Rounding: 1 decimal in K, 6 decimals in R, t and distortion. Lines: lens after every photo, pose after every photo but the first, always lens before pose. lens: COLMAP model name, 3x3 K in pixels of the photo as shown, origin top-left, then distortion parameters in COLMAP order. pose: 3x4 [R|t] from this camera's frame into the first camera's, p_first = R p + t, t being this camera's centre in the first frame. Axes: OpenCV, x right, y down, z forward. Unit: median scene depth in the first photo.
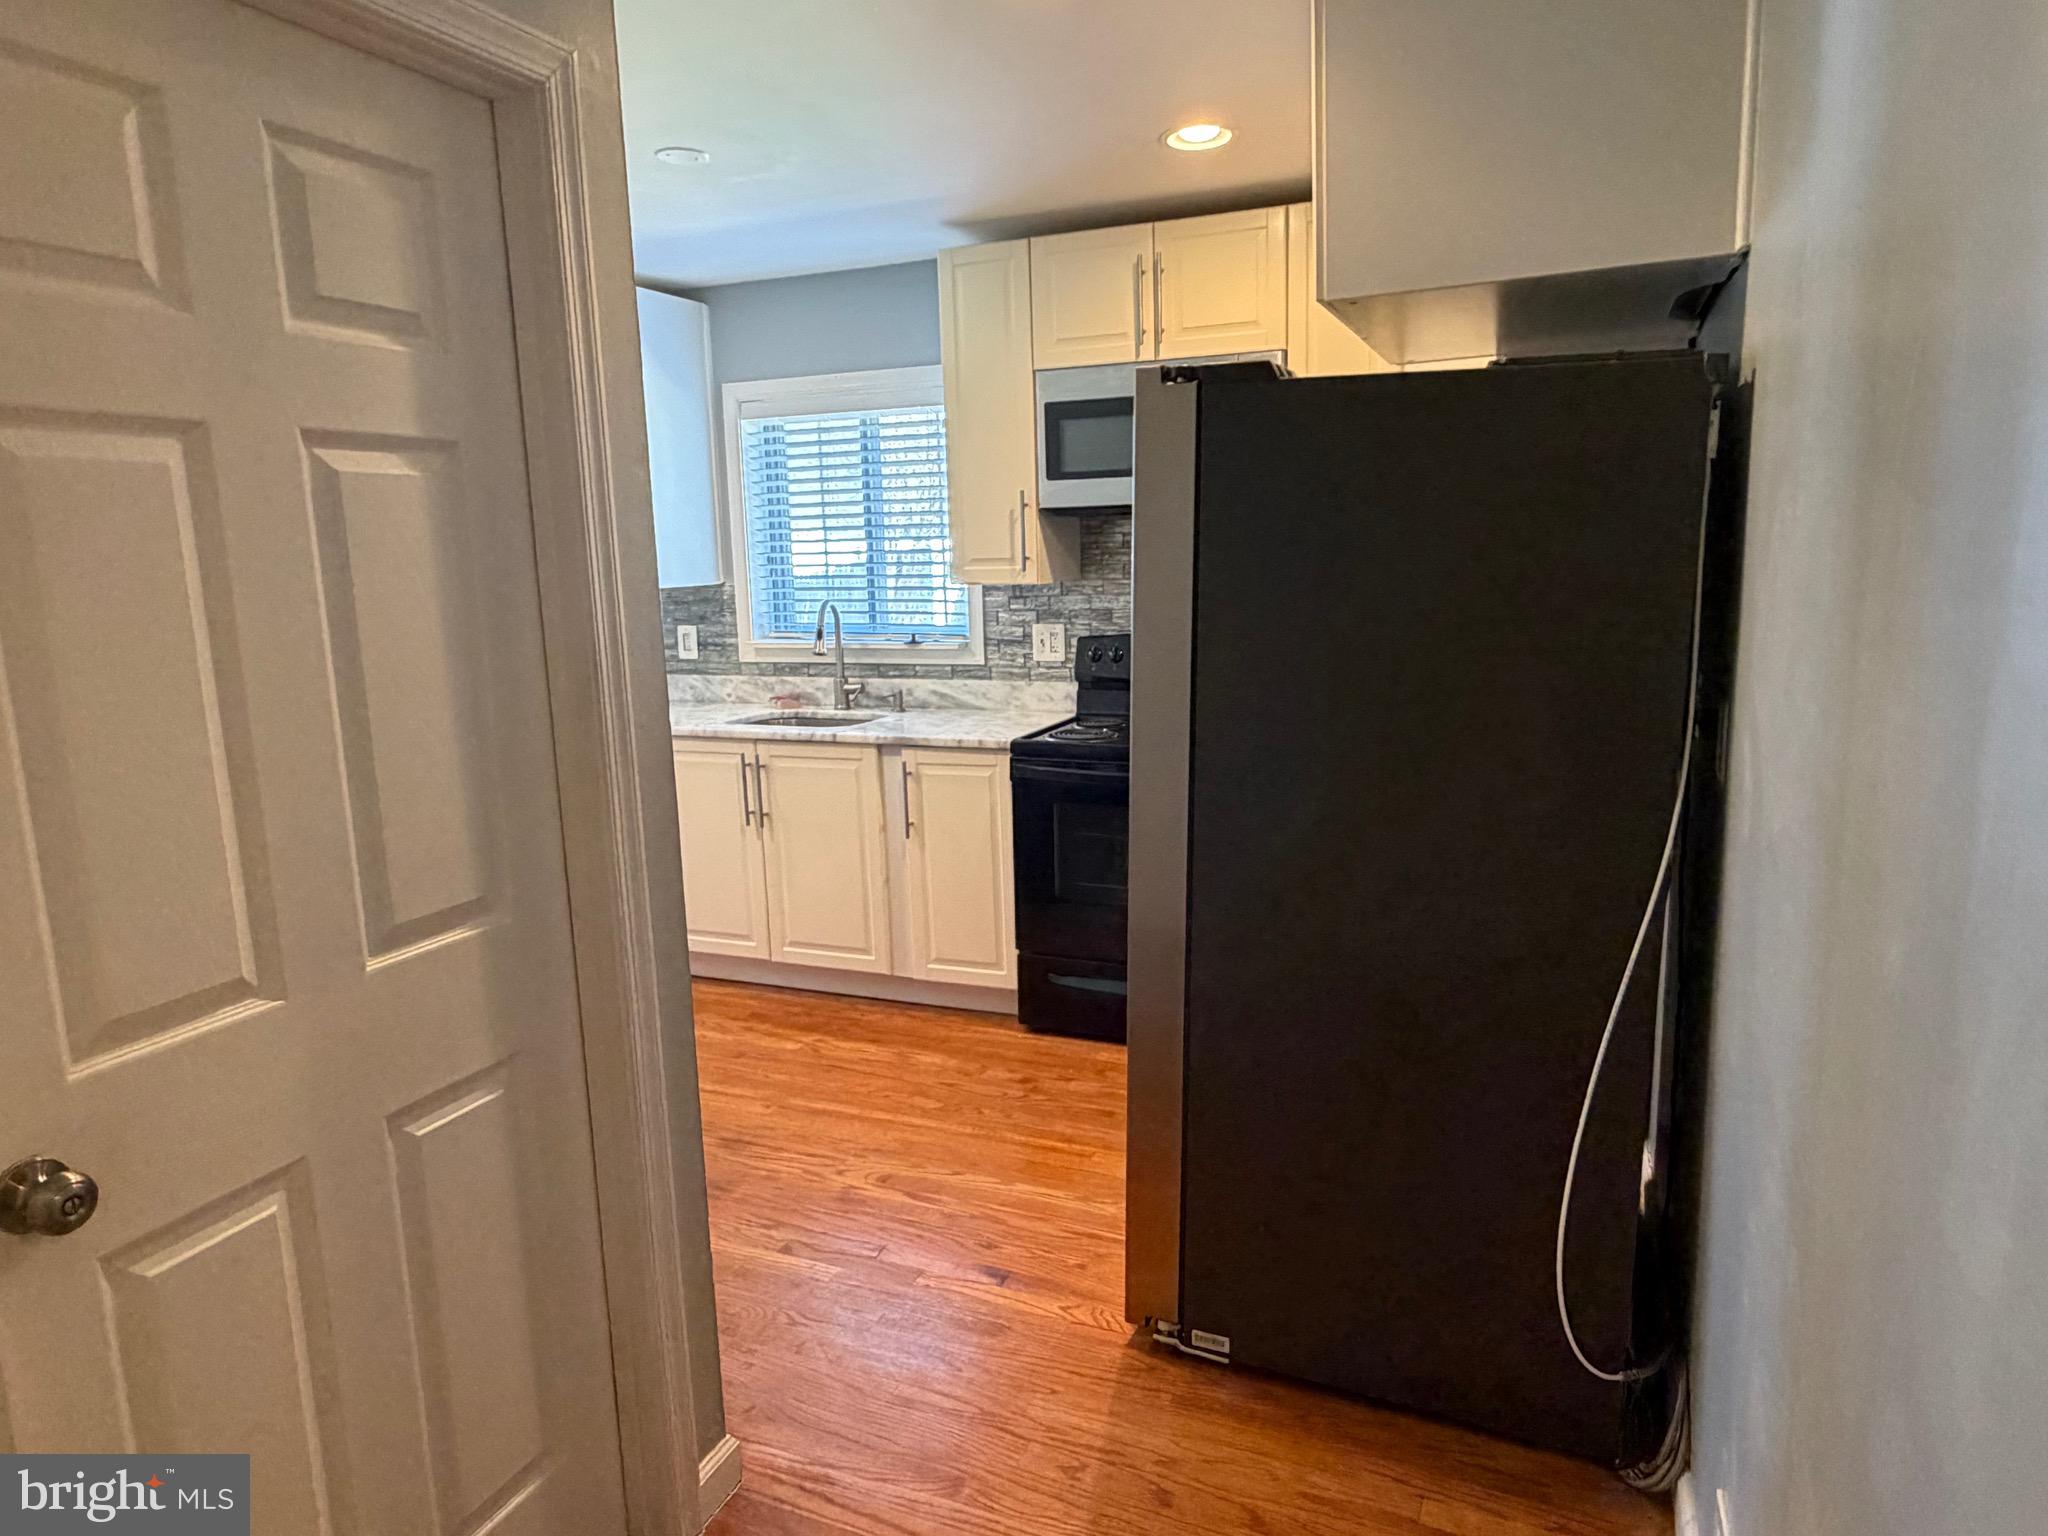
lens RADIAL K [[1275.0, 0, 1026.4], [0, 1275.0, 783.5], [0, 0, 1]] dist [0.004946, 0.000115]
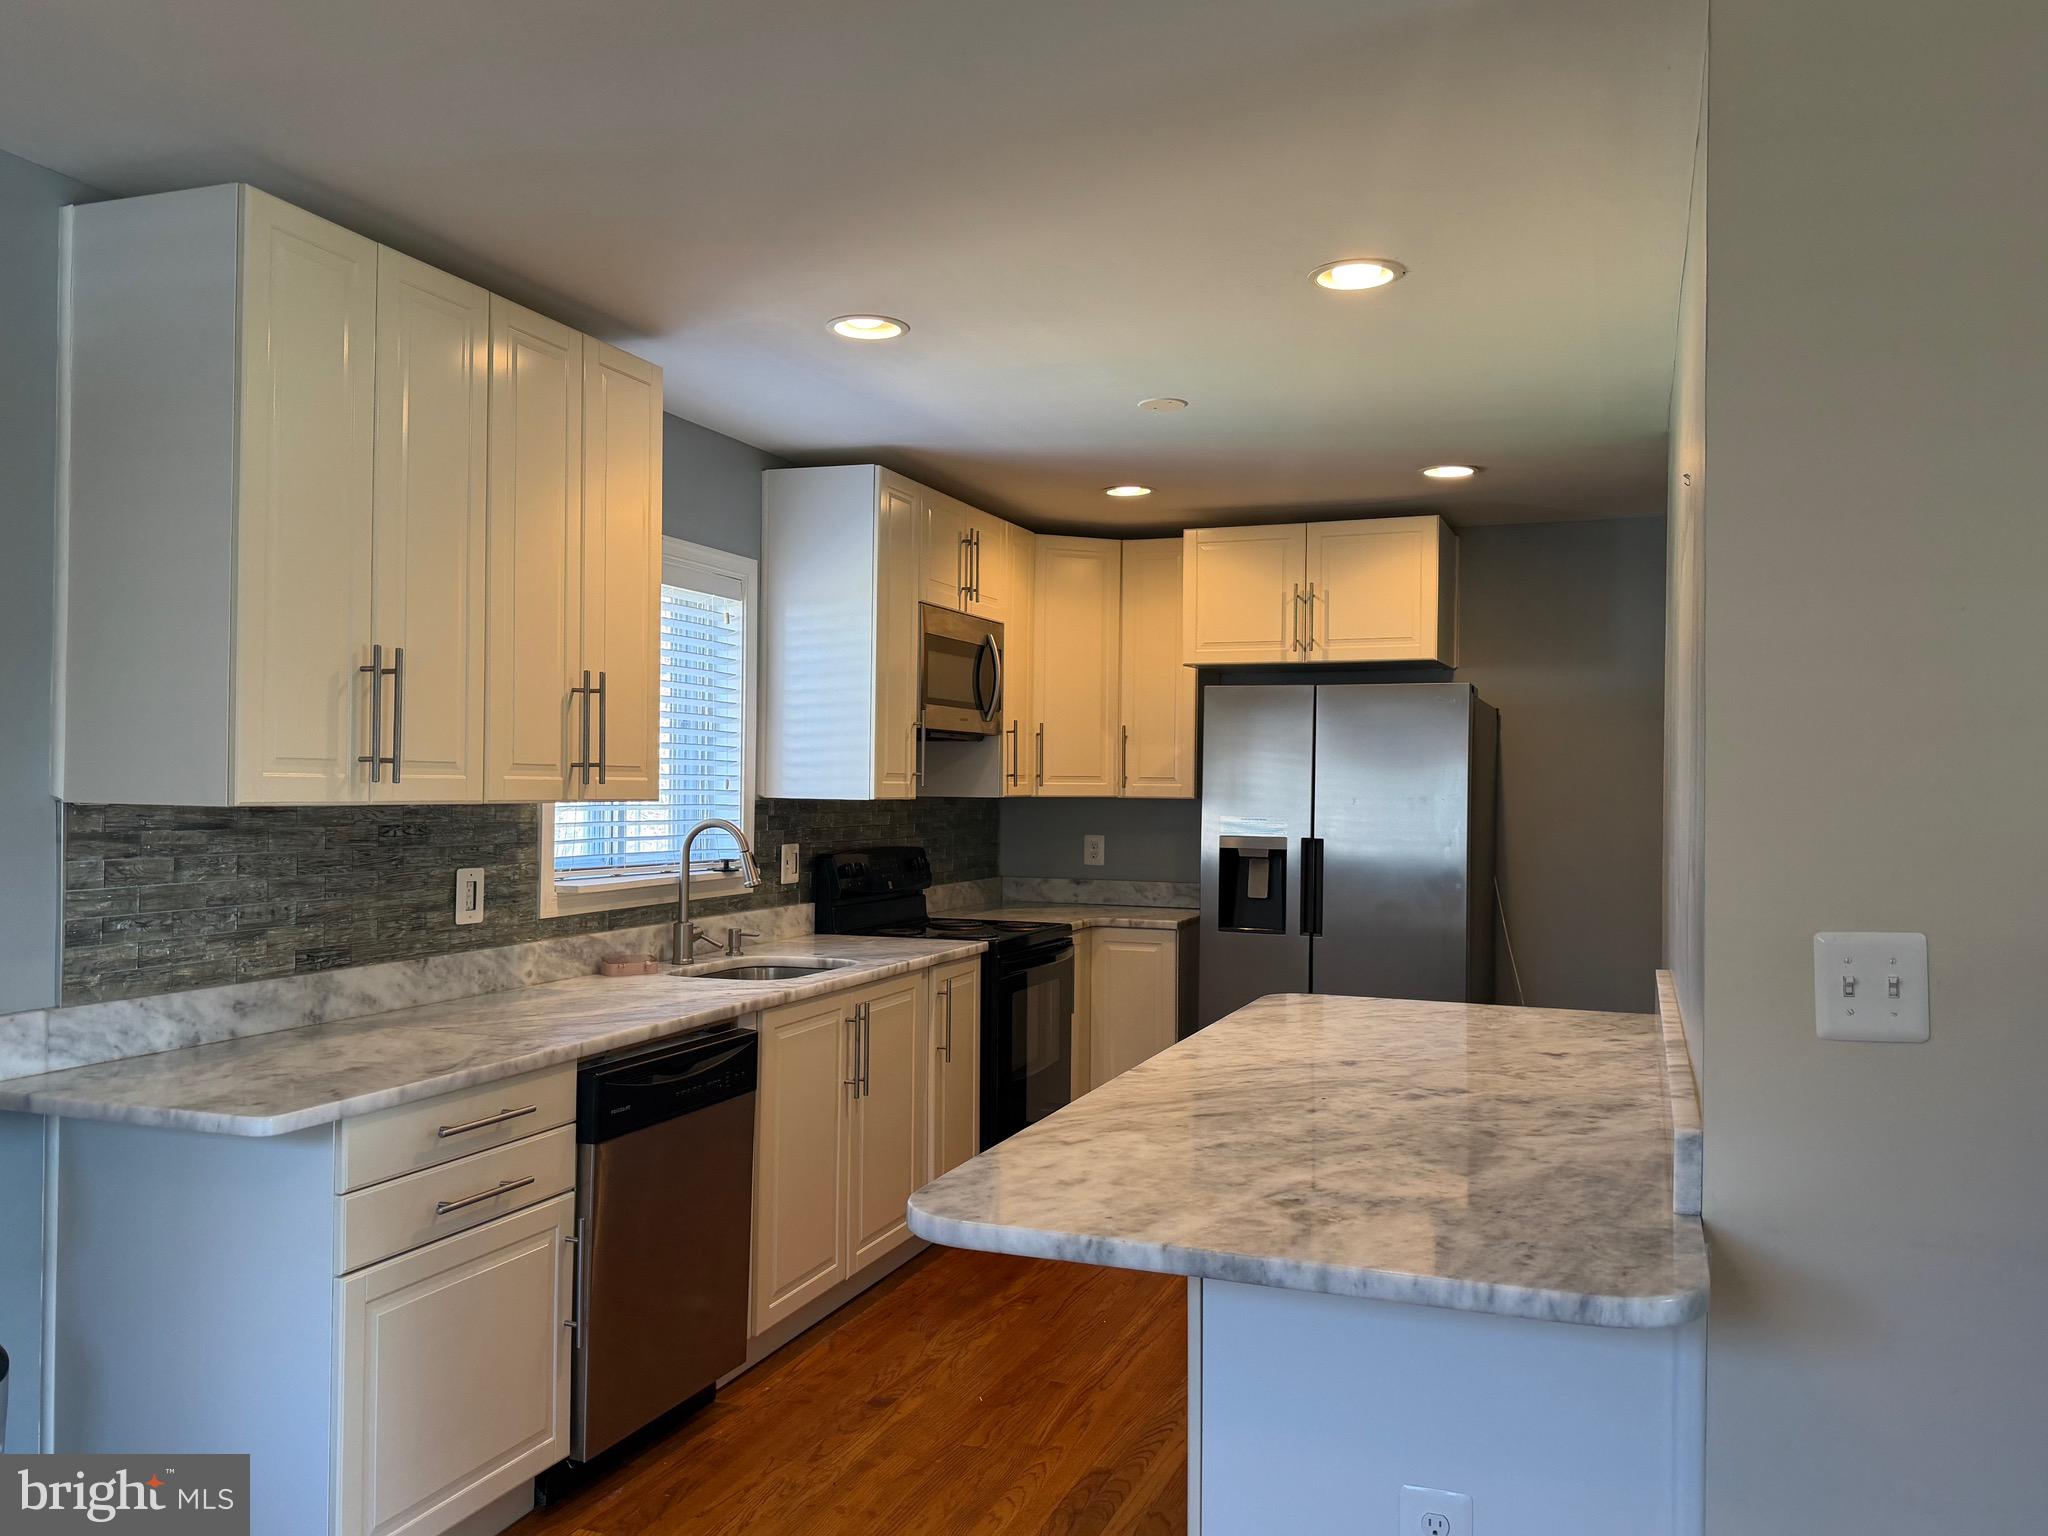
lens RADIAL K [[1630.5, 0, 1018.9], [0, 1630.5, 764.9], [0, 0, 1]] dist [0.057833, -0.016727]
pose [[-0.051838, 0.032064, 0.998141, -1.058352], [0.168303, 0.985469, -0.022917, -0.111844], [-0.984371, 0.166802, -0.056481, 0.790598]]
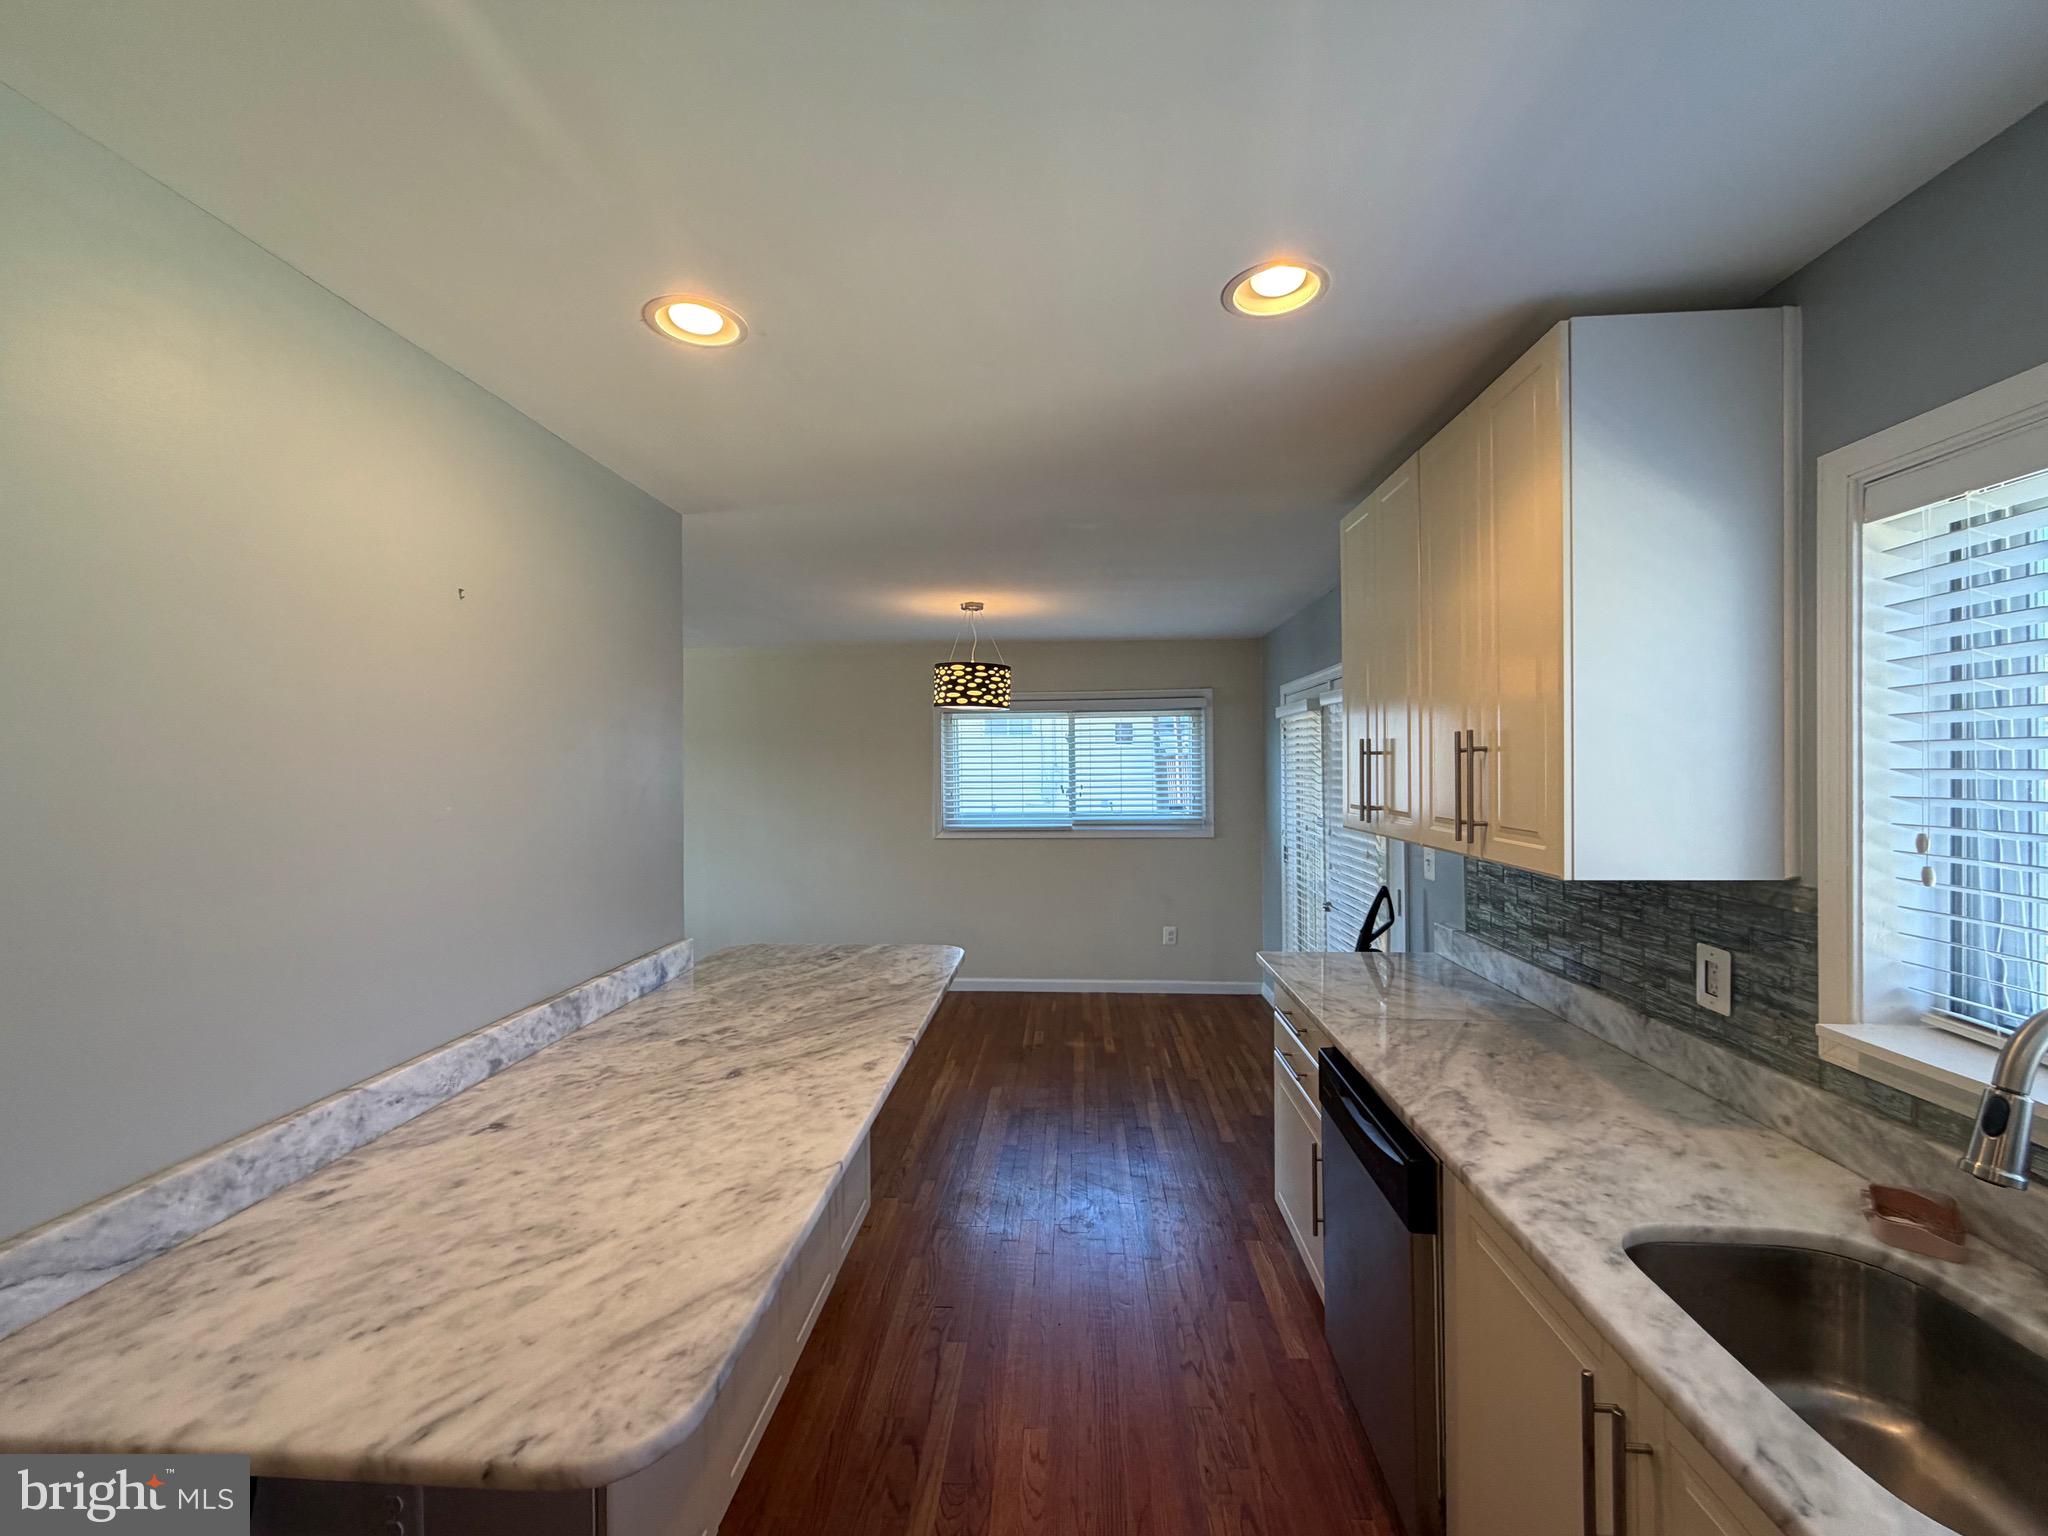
lens RADIAL K [[815.2, 0, 1023.3], [0, 815.2, 775.6], [0, 0, 1]] dist [-0.000605, -0.000021]
pose [[0.338428, 0.028608, -0.940557, -0.053850], [-0.163640, 0.986097, -0.028887, -0.138336], [0.926654, 0.163689, 0.338404, 0.625608]]
